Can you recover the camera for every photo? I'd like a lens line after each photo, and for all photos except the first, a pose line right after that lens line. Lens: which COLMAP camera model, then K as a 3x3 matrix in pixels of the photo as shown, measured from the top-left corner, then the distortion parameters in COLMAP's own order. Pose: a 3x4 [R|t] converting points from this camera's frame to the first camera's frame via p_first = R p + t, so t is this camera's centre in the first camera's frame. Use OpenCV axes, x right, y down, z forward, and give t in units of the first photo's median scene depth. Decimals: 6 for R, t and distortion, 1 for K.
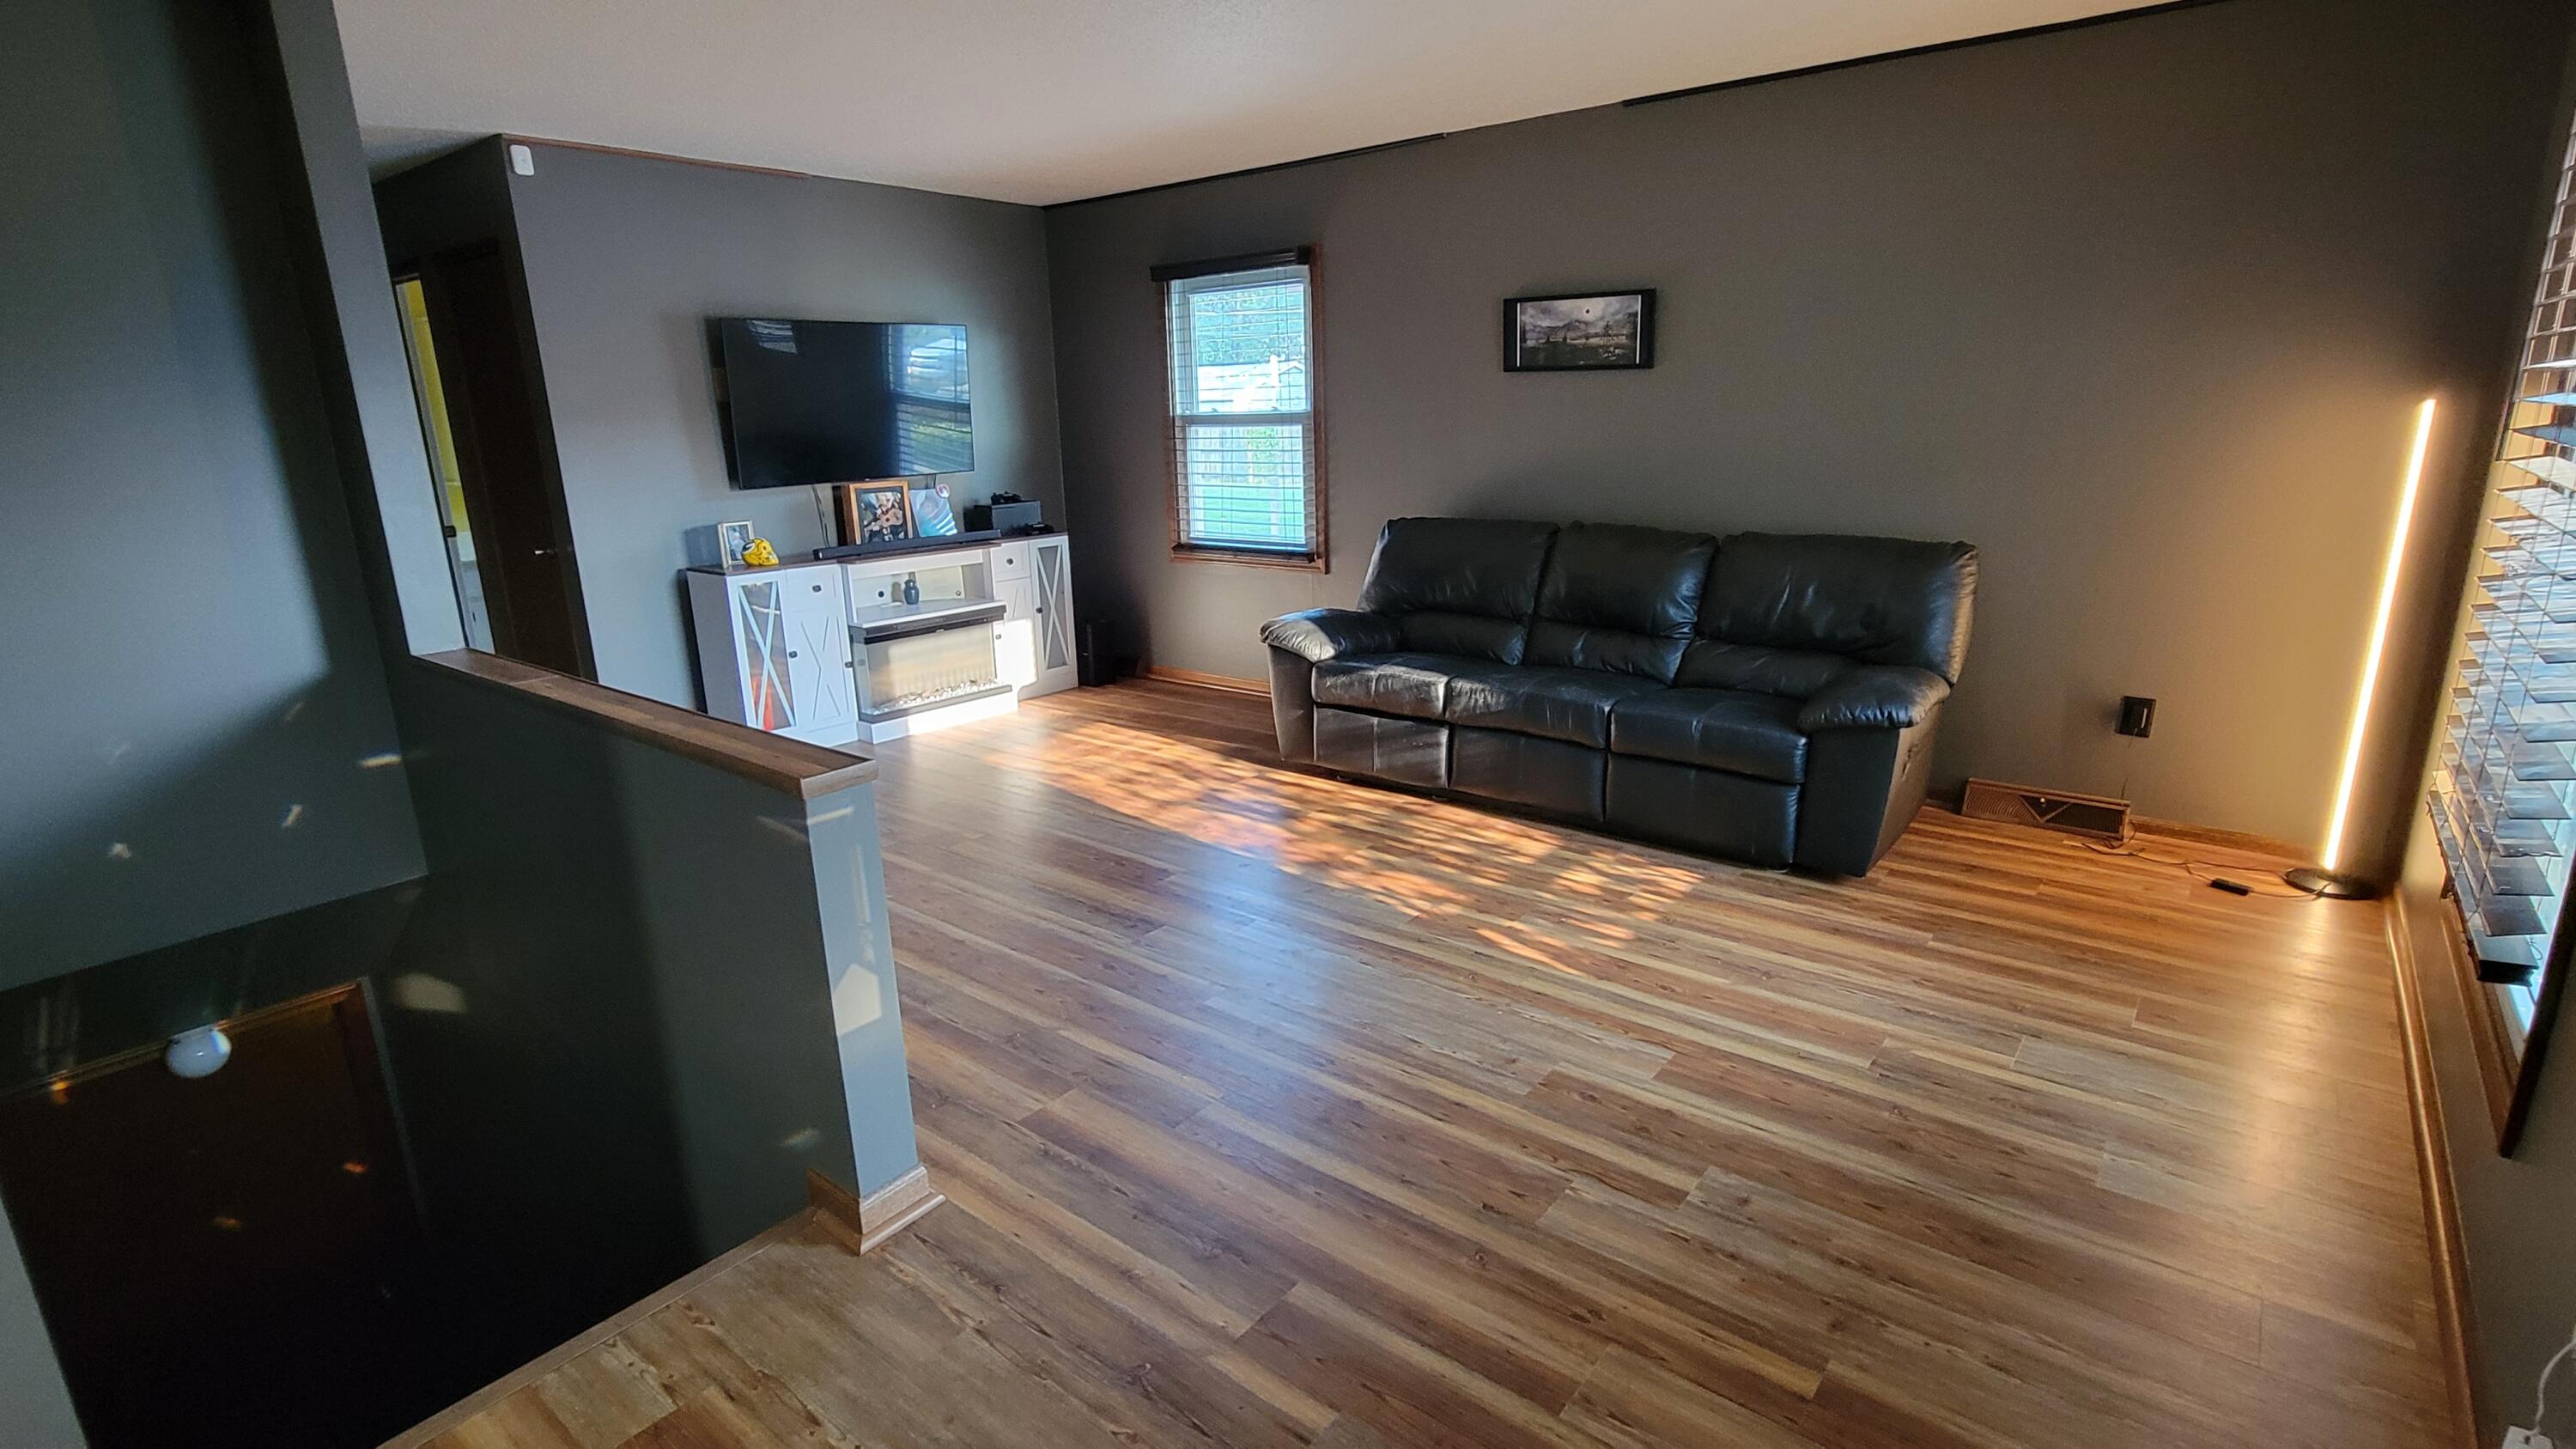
lens RADIAL K [[1215.1, 0, 1290.3], [0, 1215.1, 726.2], [0, 0, 1]] dist [0.002339, -0.000079]
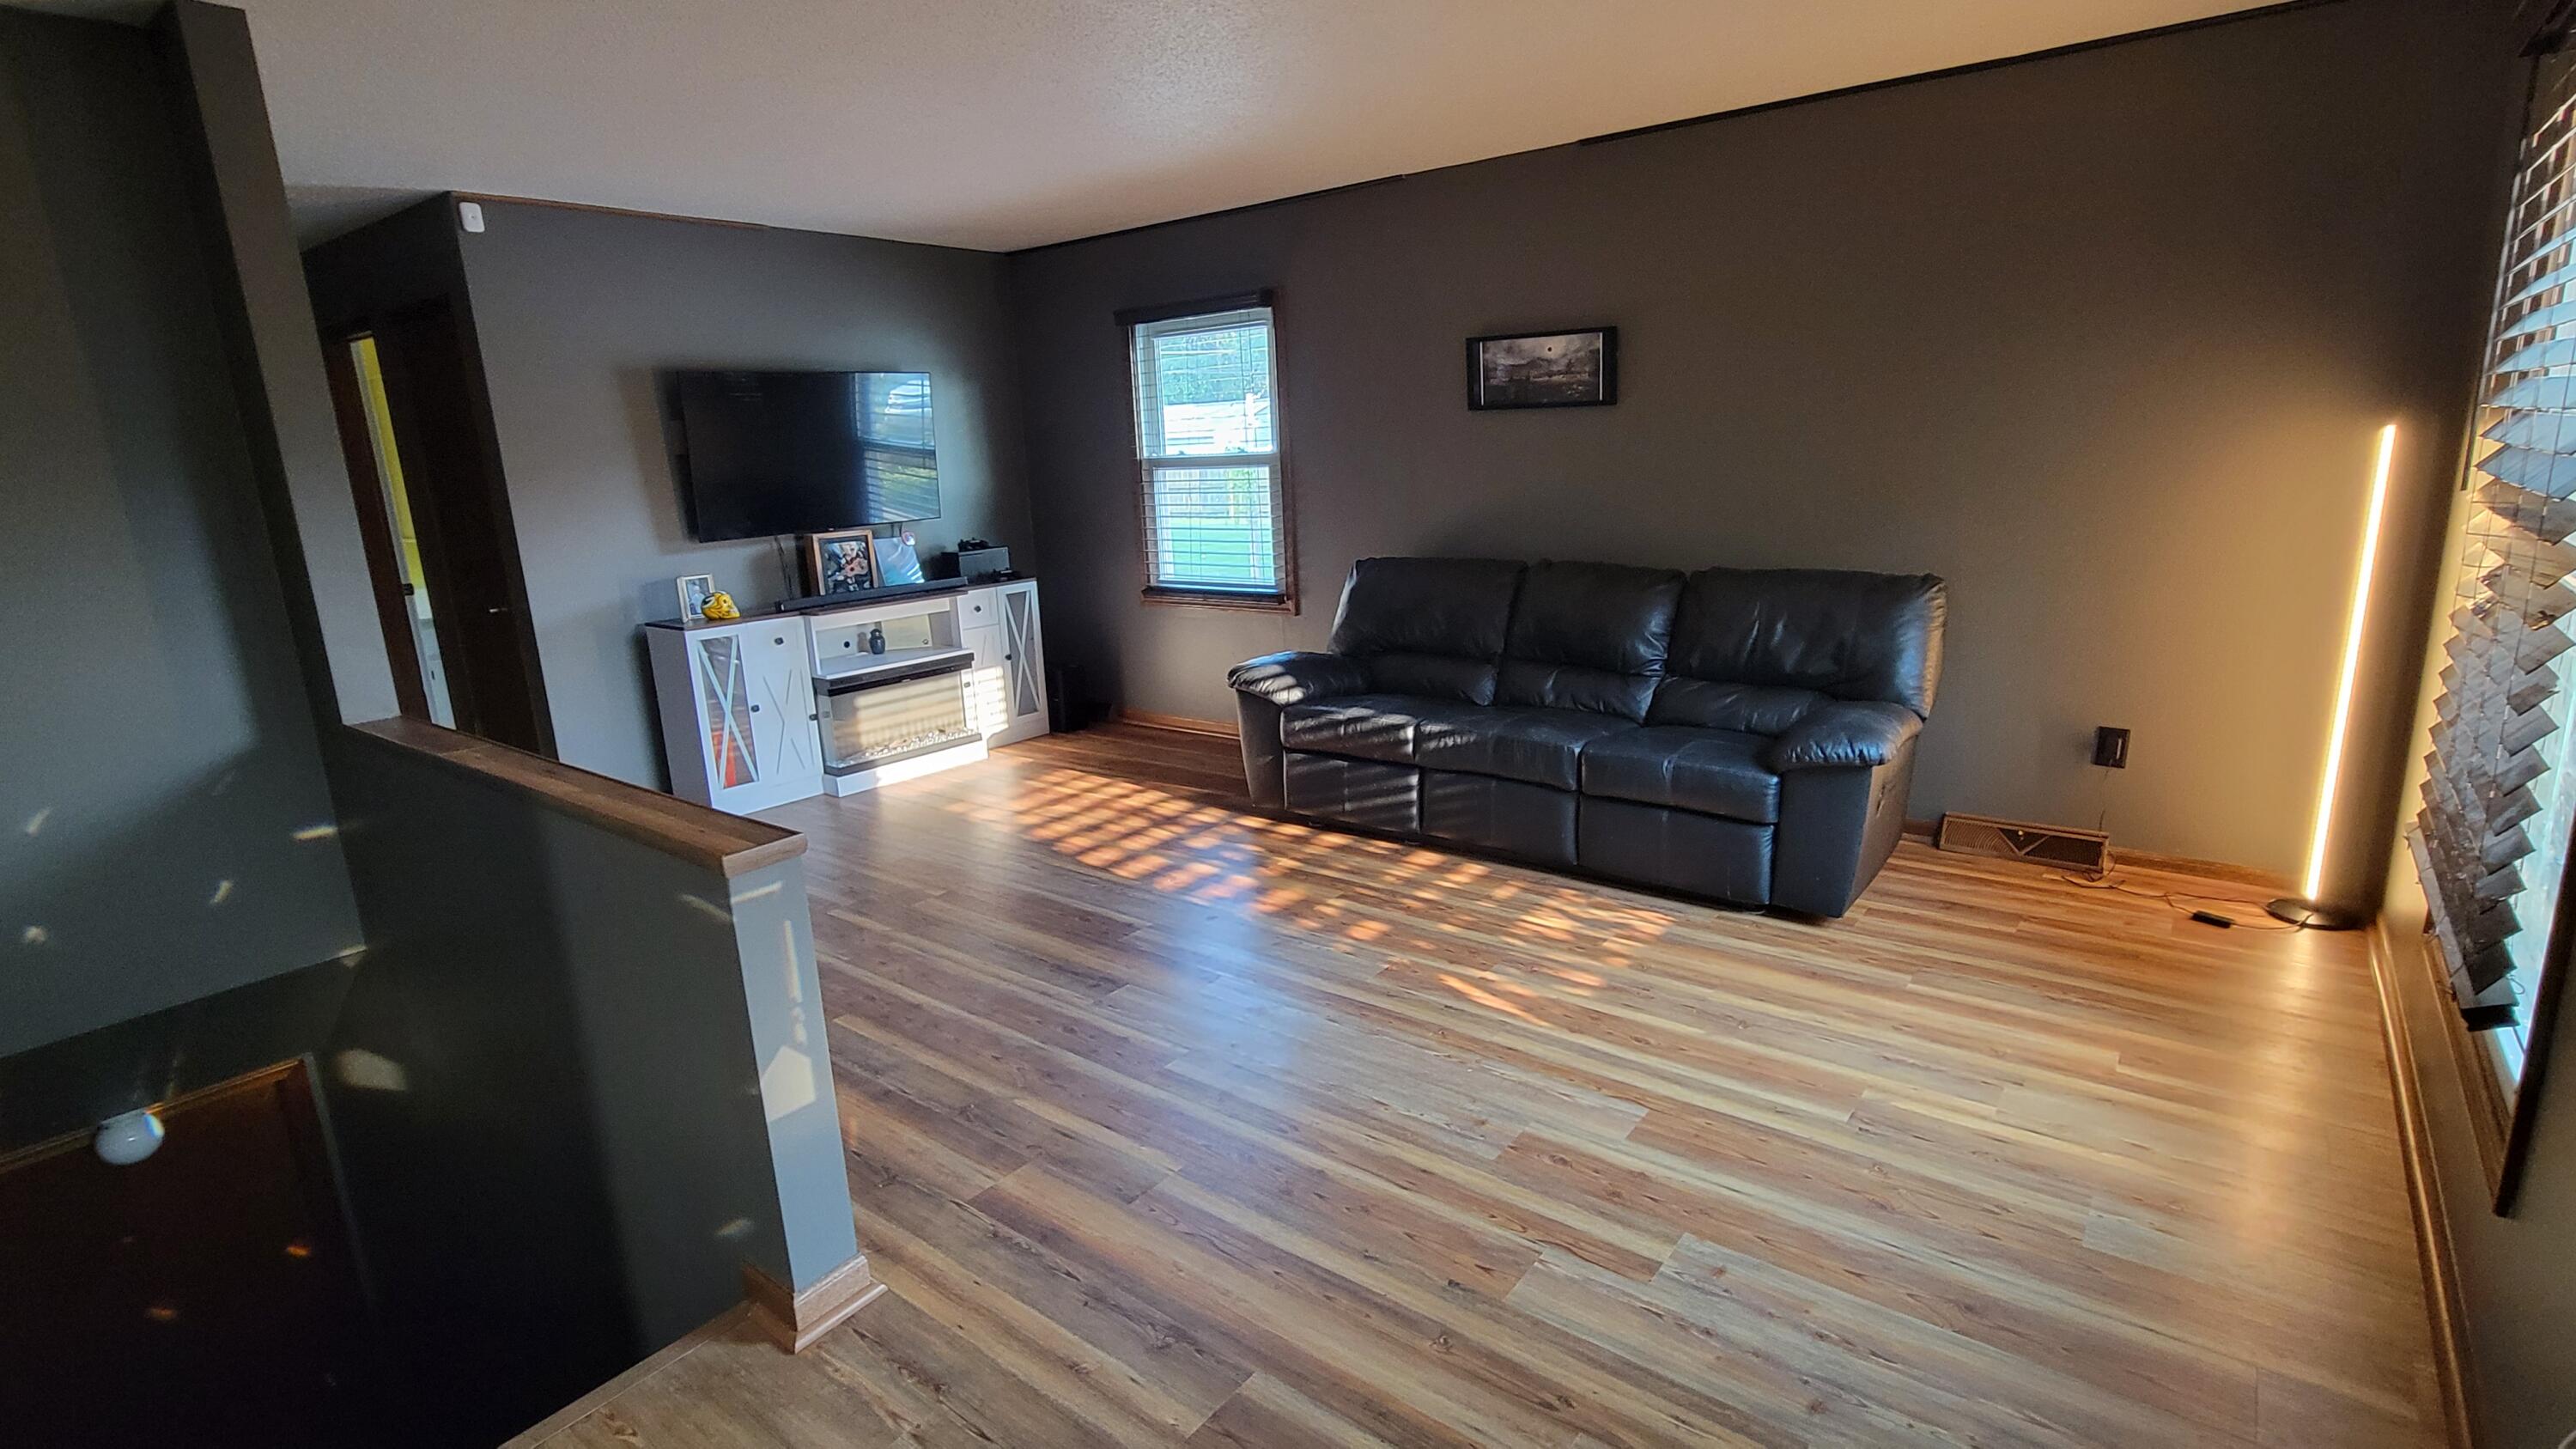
lens RADIAL K [[1215.1, 0, 1290.0], [0, 1215.1, 727.8], [0, 0, 1]] dist [0.002339, -0.000079]
pose [[0.999741, -0.020662, 0.009554, 0.019011], [0.020903, 0.999446, -0.025912, -0.011925], [-0.009014, 0.026105, 0.999619, 0.017502]]
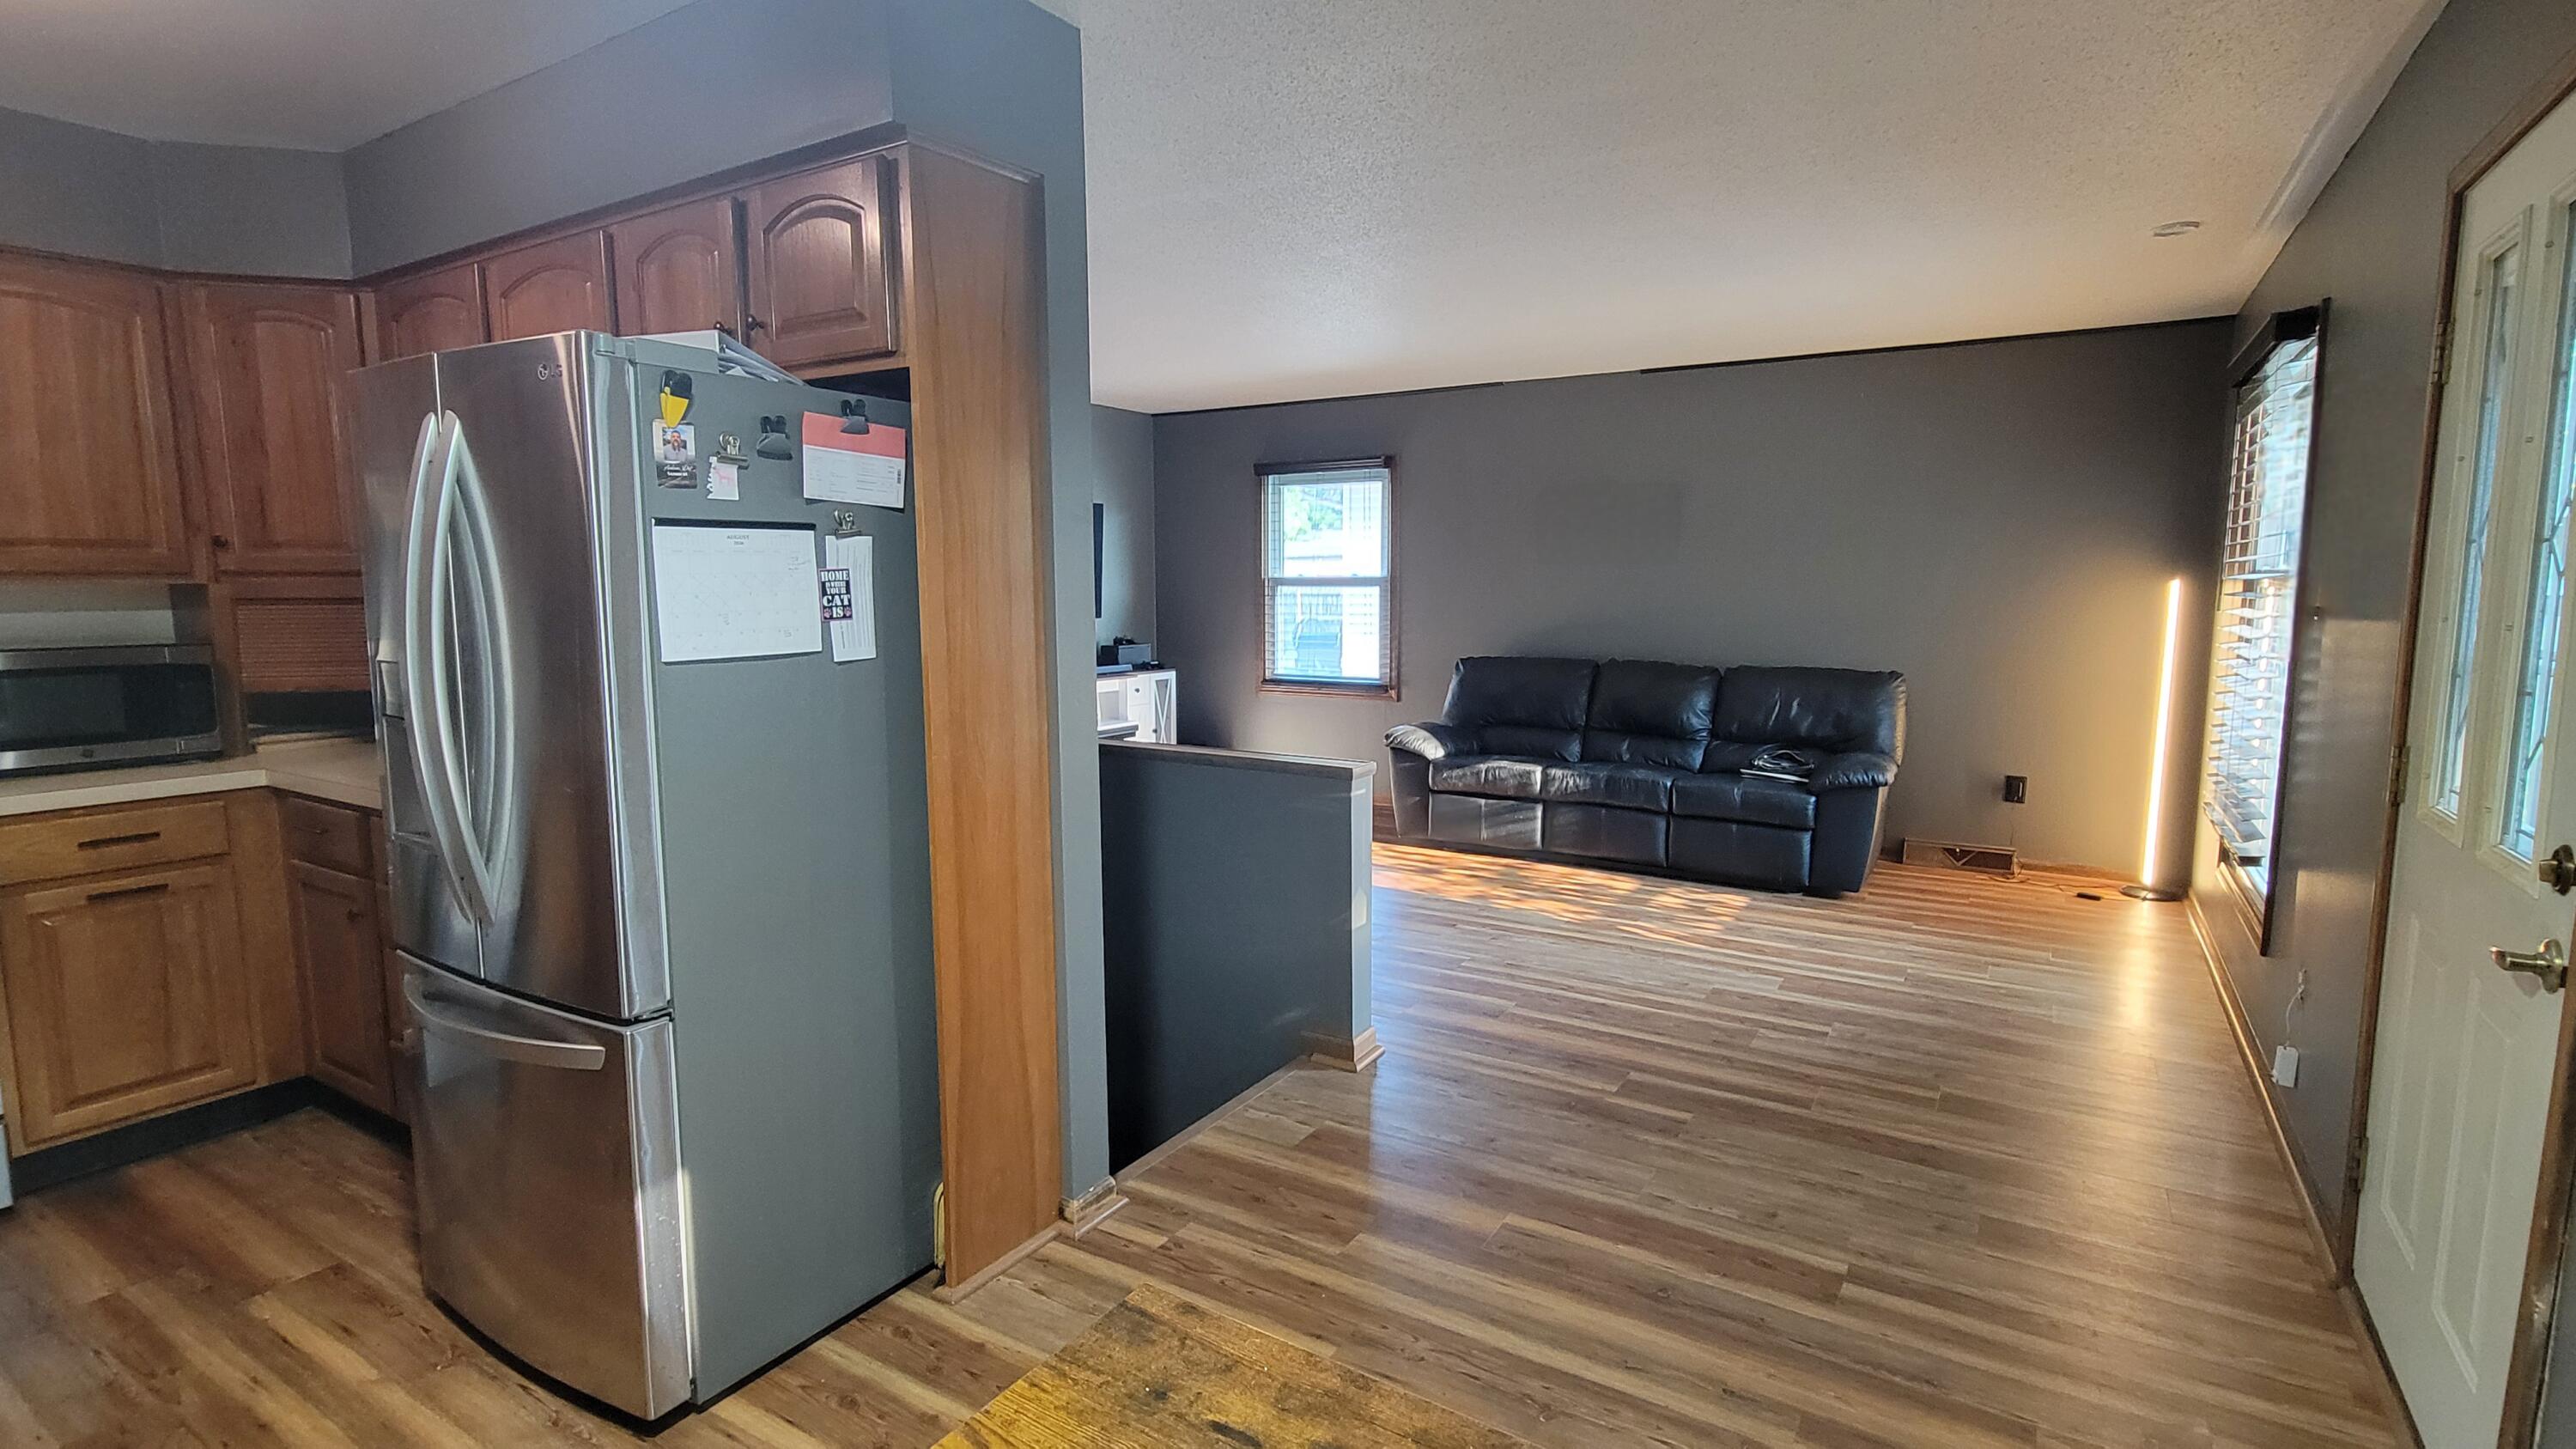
lens RADIAL K [[1215.1, 0, 1288.2], [0, 1215.1, 727.5], [0, 0, 1]] dist [0.002339, -0.000079]
pose [[0.992786, 0.007475, 0.119669, -0.350833], [0.009020, 0.990571, -0.136704, 0.110760], [-0.119563, 0.136797, 0.983357, -0.346997]]
